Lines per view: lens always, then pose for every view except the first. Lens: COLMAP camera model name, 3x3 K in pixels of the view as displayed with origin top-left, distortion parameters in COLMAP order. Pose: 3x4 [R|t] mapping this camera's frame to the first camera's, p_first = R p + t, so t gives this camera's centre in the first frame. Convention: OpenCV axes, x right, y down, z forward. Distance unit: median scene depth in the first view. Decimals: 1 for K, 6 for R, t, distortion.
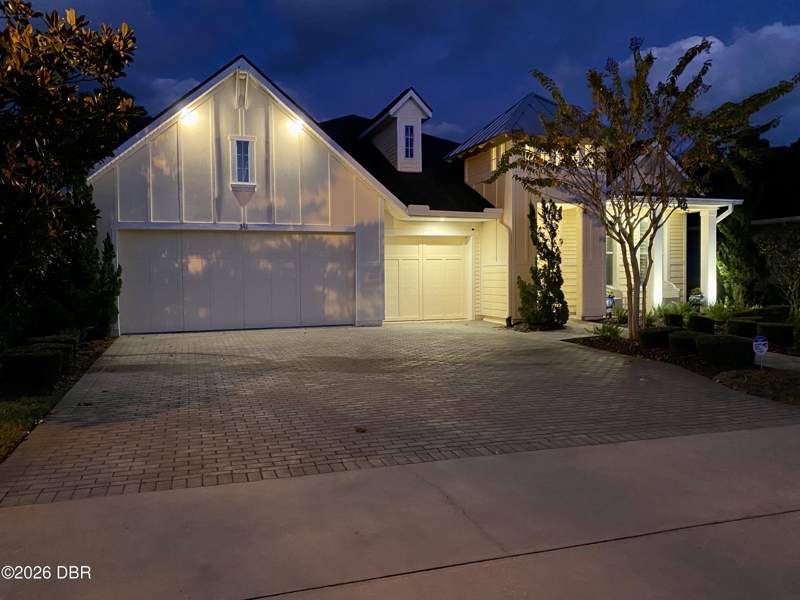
lens RADIAL K [[604.8, 0, 400.0], [0, 604.8, 300.0], [0, 0, 1]] dist [0.076938, -0.110089]
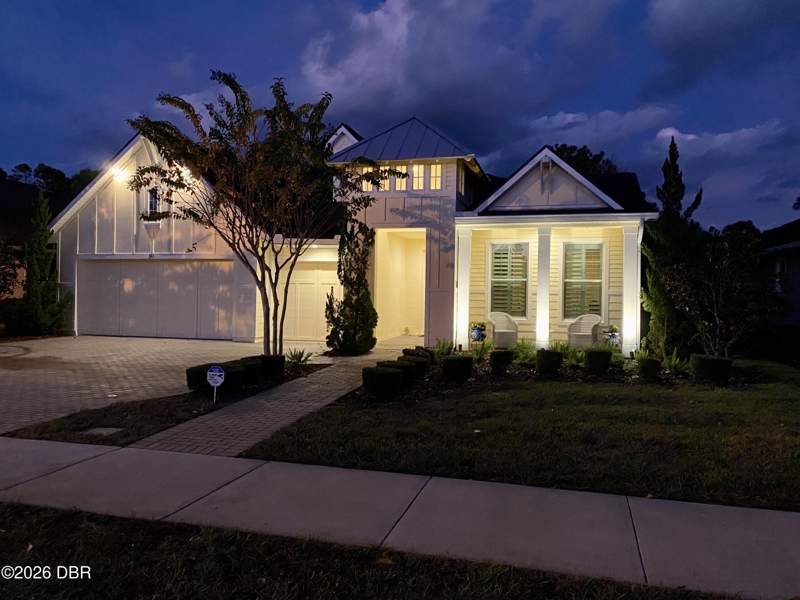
lens RADIAL K [[595.3, 0, 391.3], [0, 595.3, 295.0], [0, 0, 1]] dist [0.065777, -0.090393]
pose [[0.836590, 0.025104, -0.547254, 0.814575], [-0.048340, 0.998436, -0.028097, -0.027362], [0.545693, 0.049960, 0.836495, 0.220143]]
